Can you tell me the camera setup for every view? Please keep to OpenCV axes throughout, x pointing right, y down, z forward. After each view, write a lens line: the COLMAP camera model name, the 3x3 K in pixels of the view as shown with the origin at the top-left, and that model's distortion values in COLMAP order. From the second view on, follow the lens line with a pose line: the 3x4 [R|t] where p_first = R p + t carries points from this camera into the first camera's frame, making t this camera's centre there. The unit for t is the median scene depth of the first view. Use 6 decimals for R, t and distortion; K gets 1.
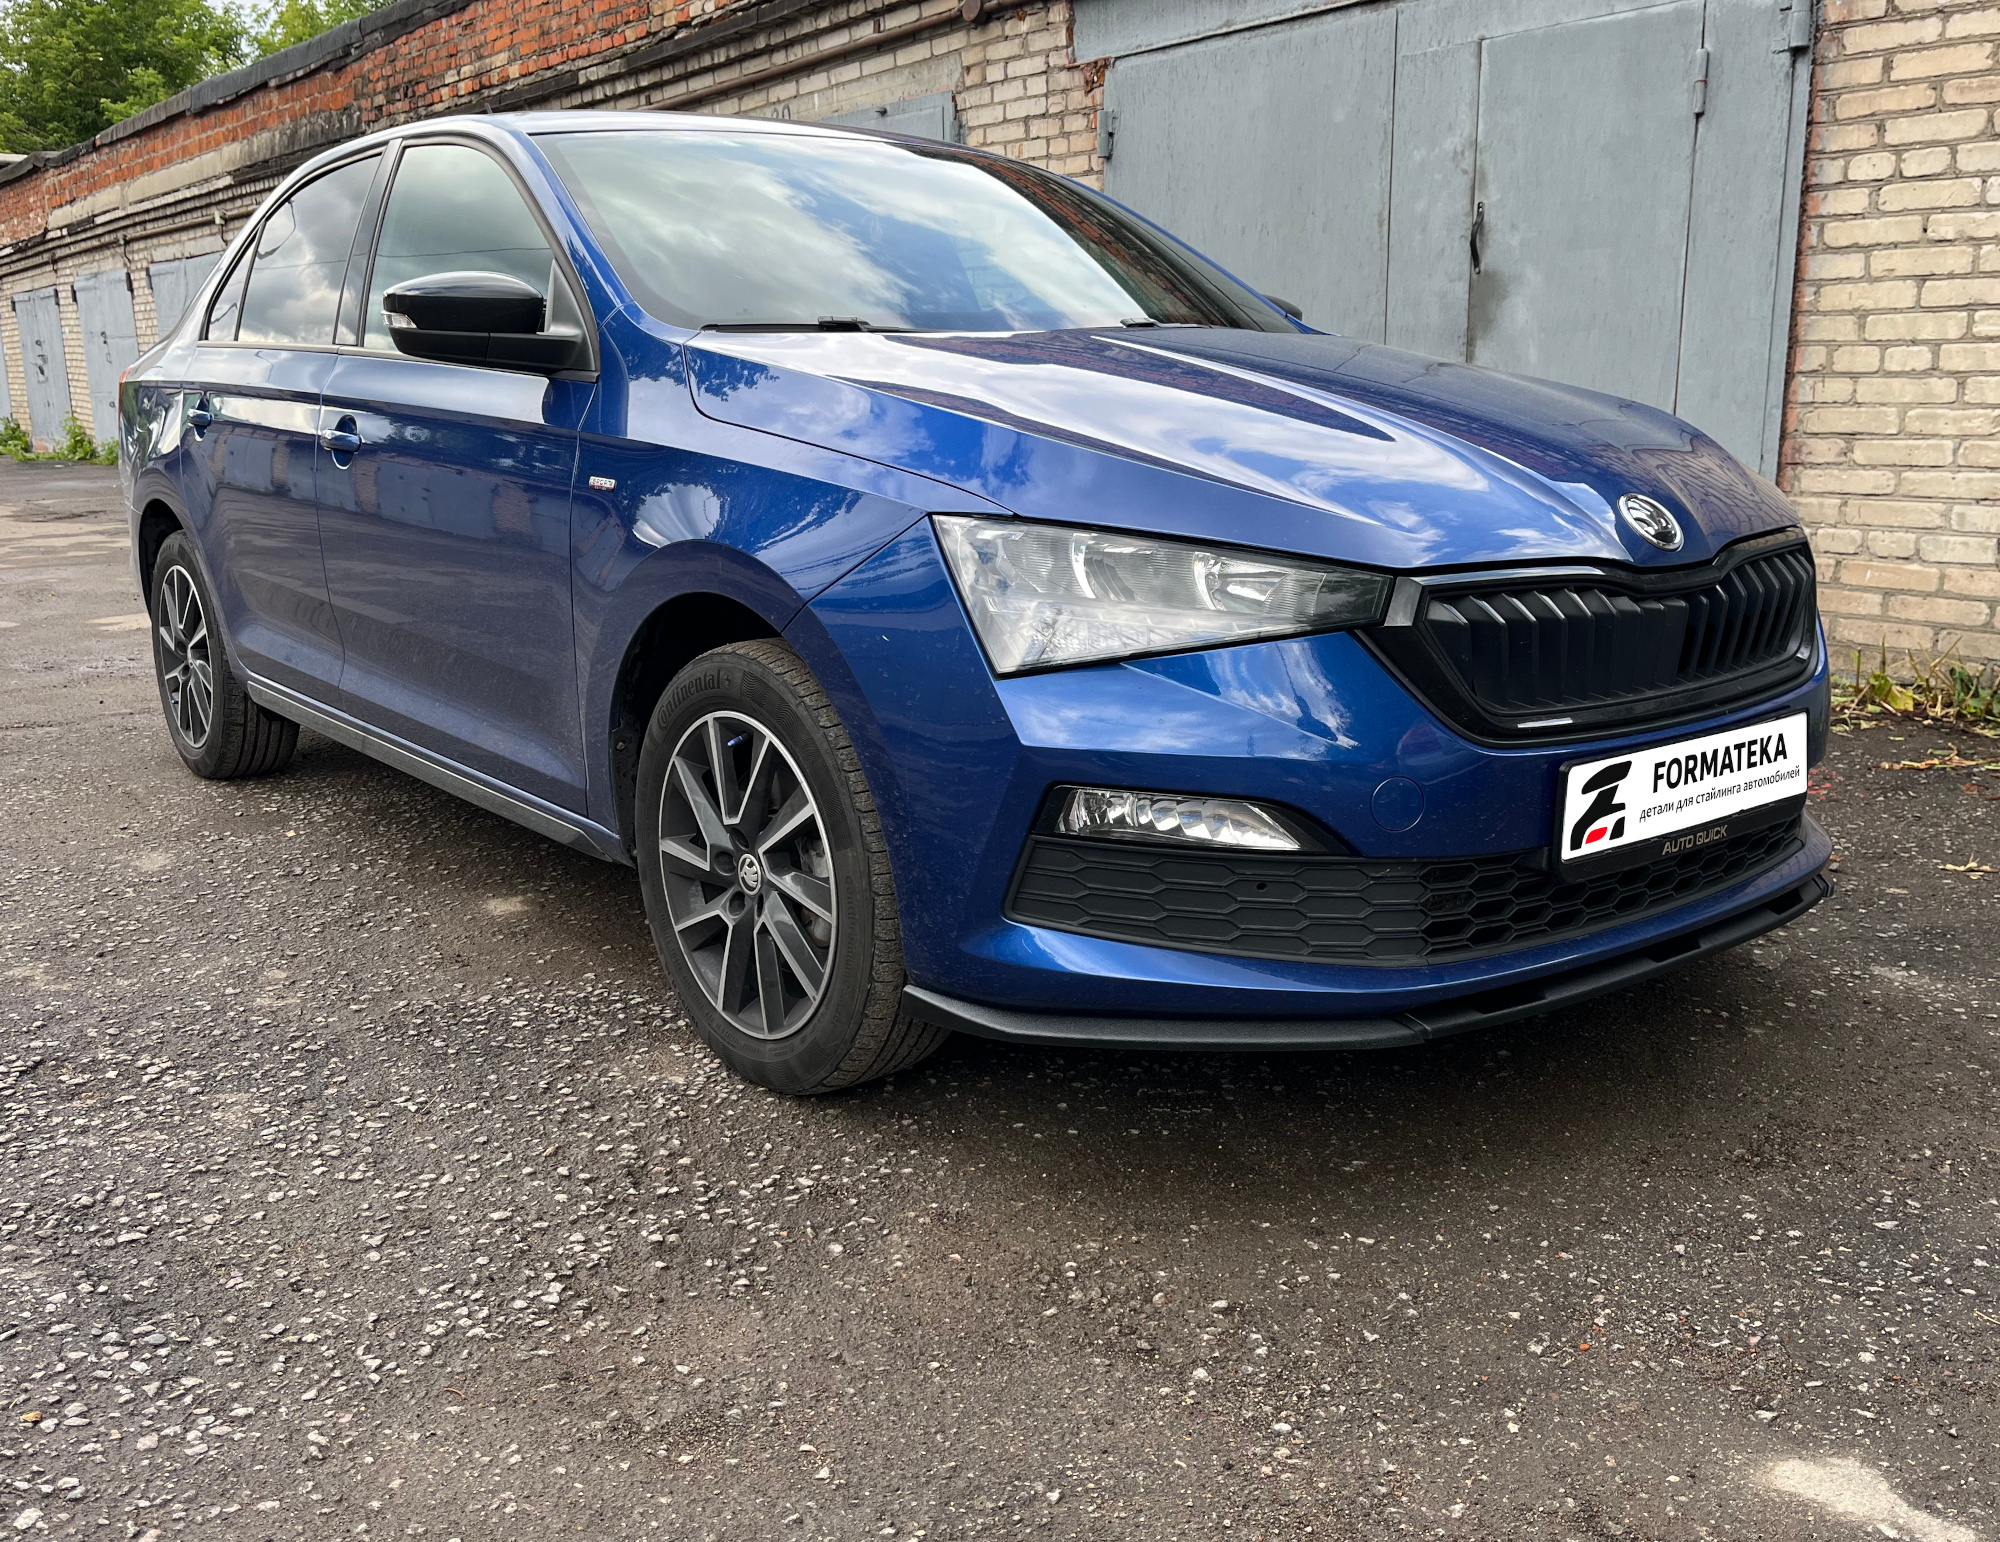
lens RADIAL K [[1737.3, 0, 1016.4], [0, 1737.3, 766.1], [0, 0, 1]] dist [0.025917, 0.000392]
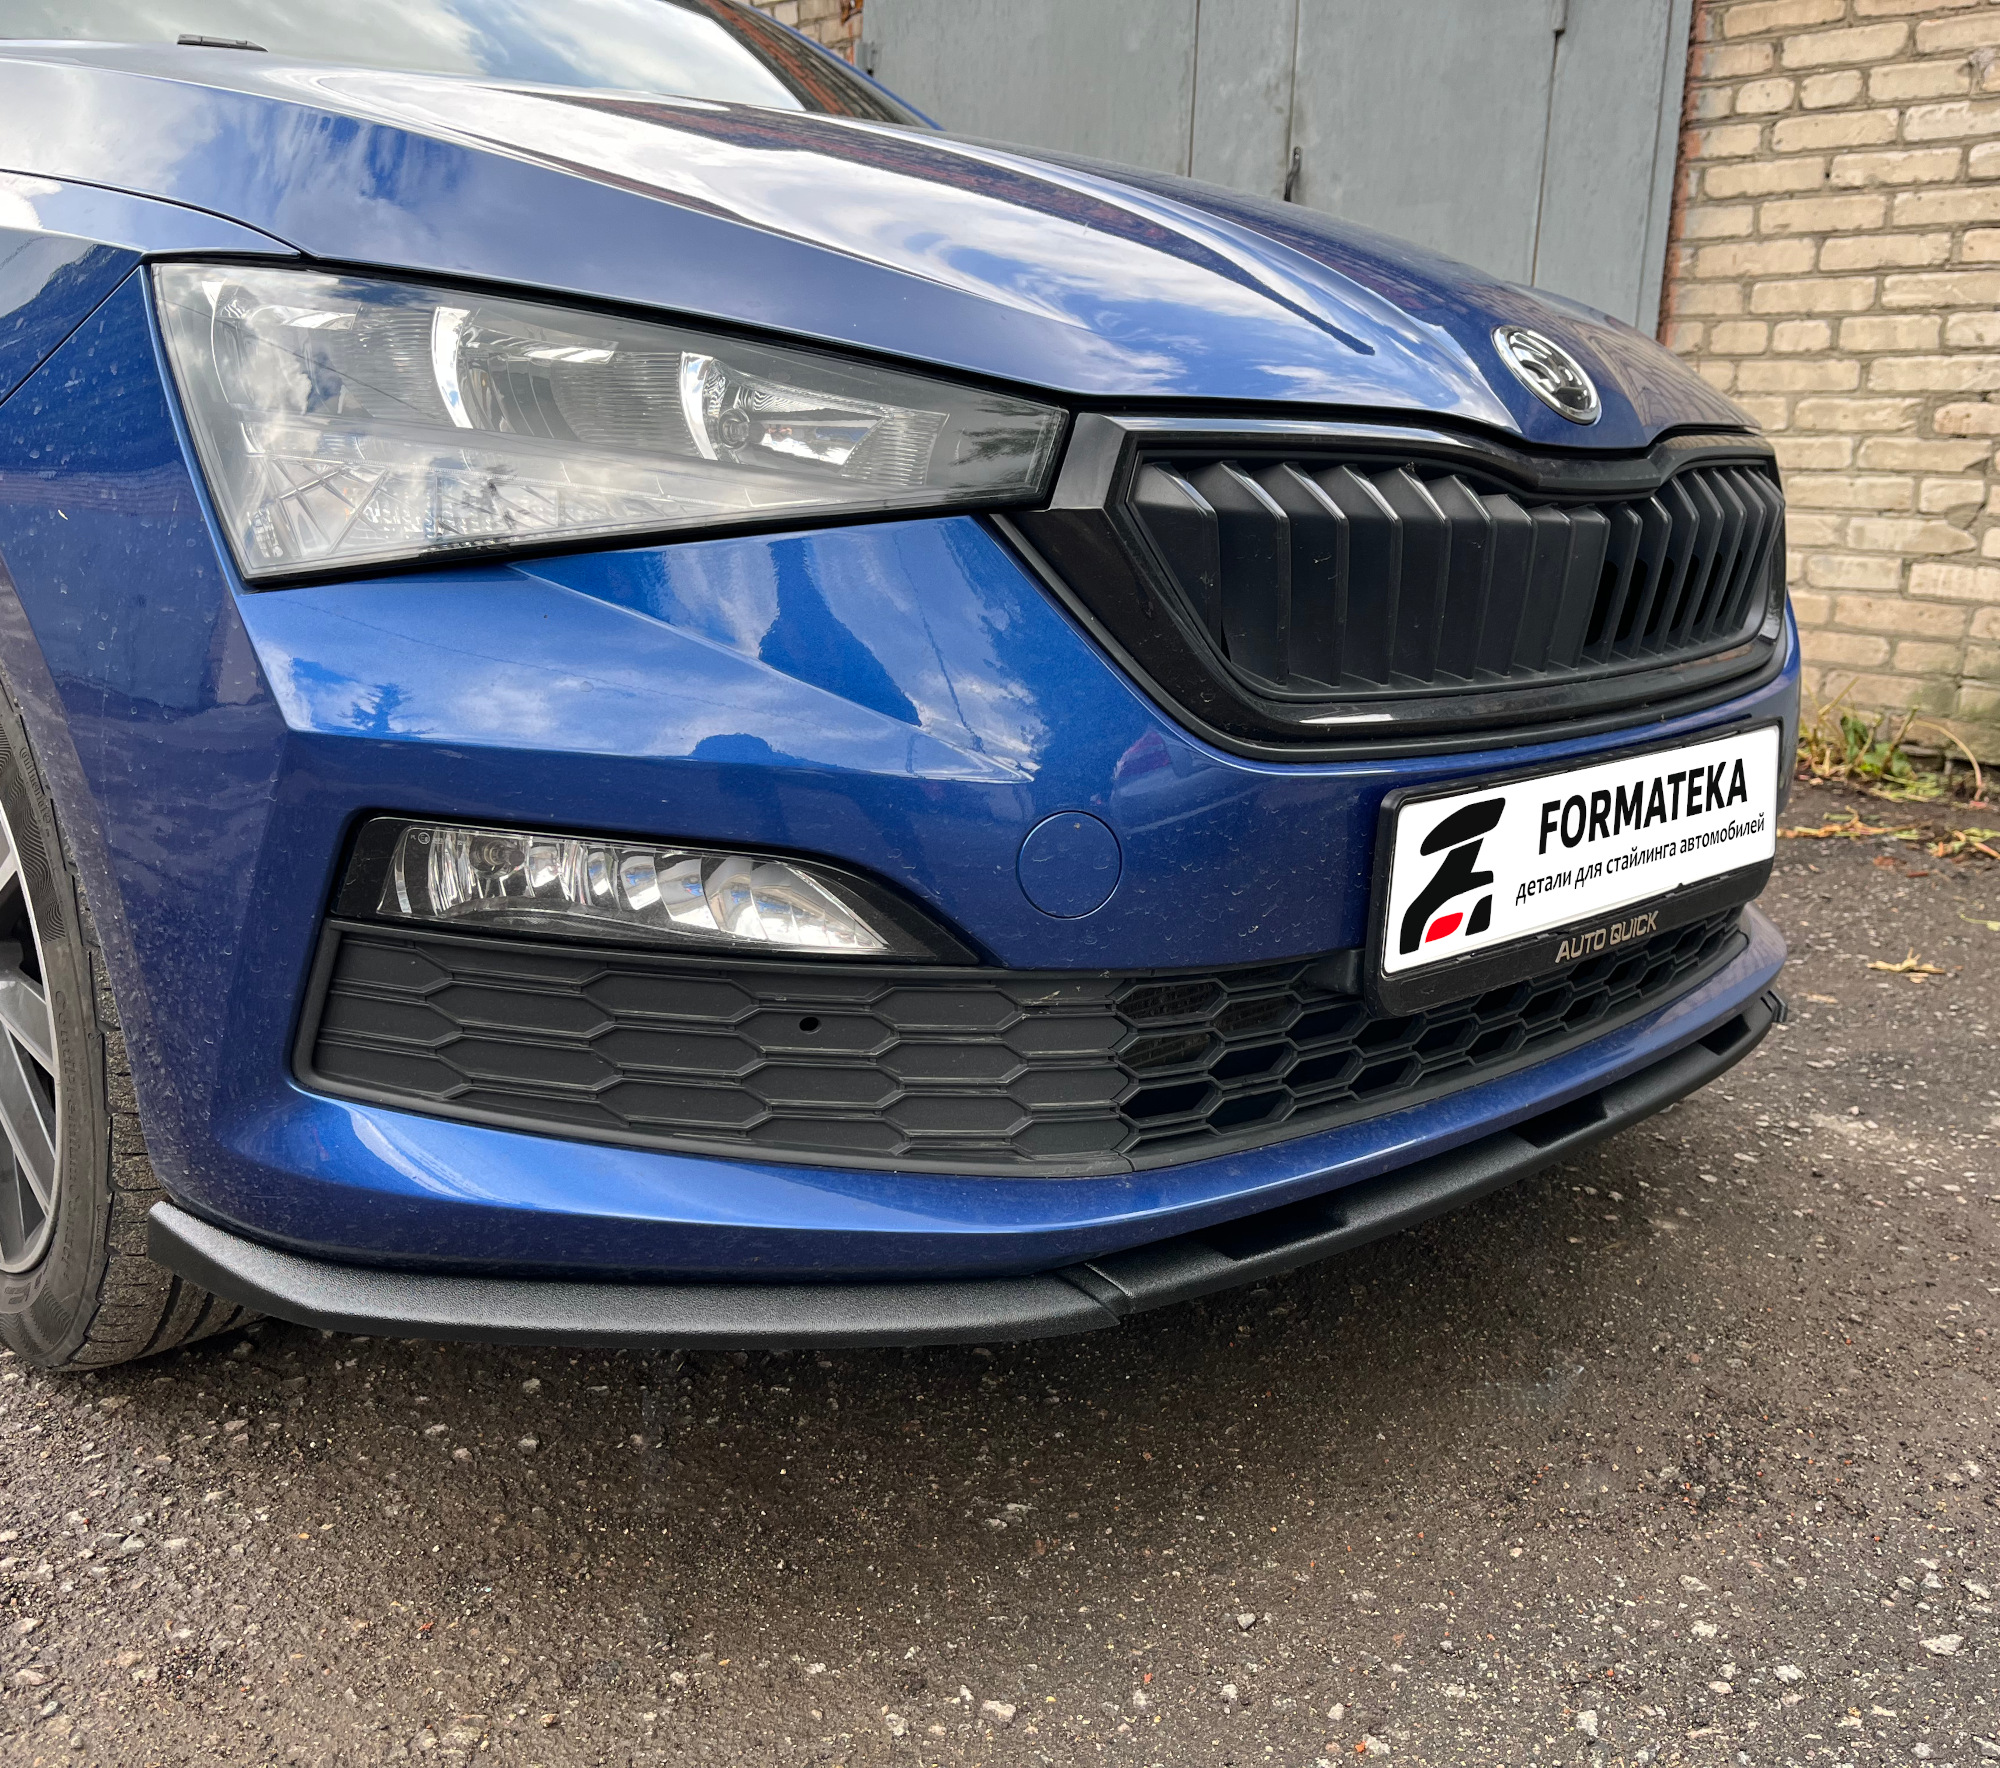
lens RADIAL K [[1761.9, 0, 1000.0], [0, 1761.9, 884.0], [0, 0, 1]] dist [0.031982, -0.017063]
pose [[0.995515, 0.012312, 0.093796, 0.104879], [-0.014941, 0.999513, 0.027382, 0.009371], [-0.093413, -0.028660, 0.995215, 0.342046]]
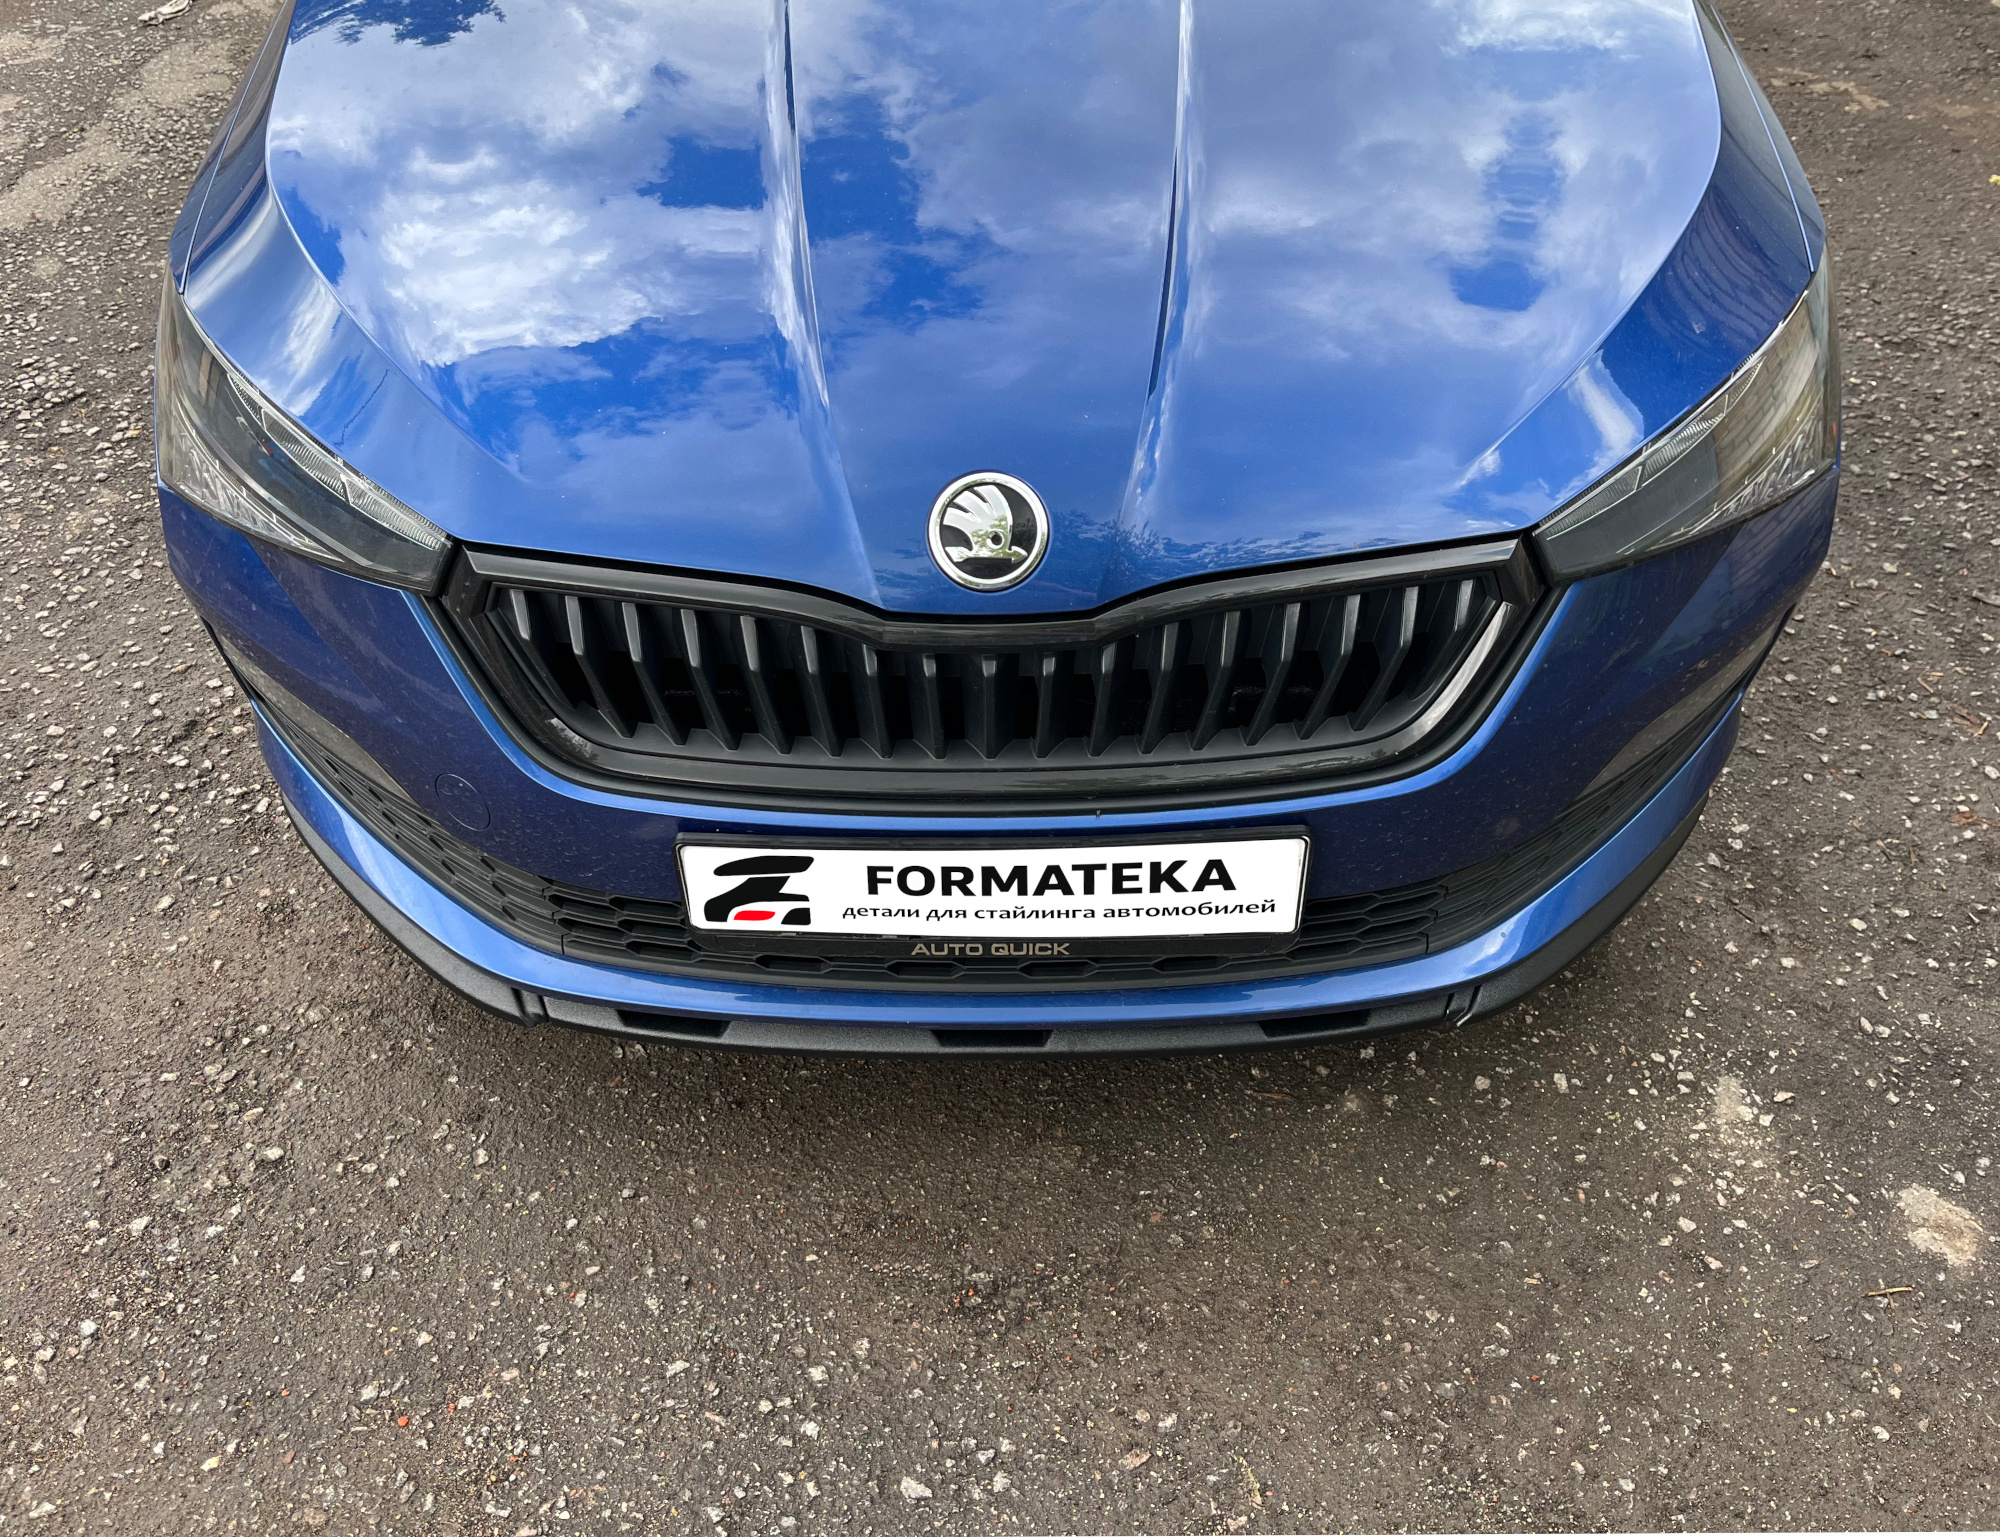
lens RADIAL K [[1659.1, 0, 975.5], [0, 1659.1, 717.2], [0, 0, 1]] dist [0.016308, 0.005029]
pose [[0.782950, 0.412969, -0.465238, 0.514688], [-0.127635, 0.838599, 0.529585, -0.307933], [0.608850, -0.355258, 0.709291, 0.430583]]
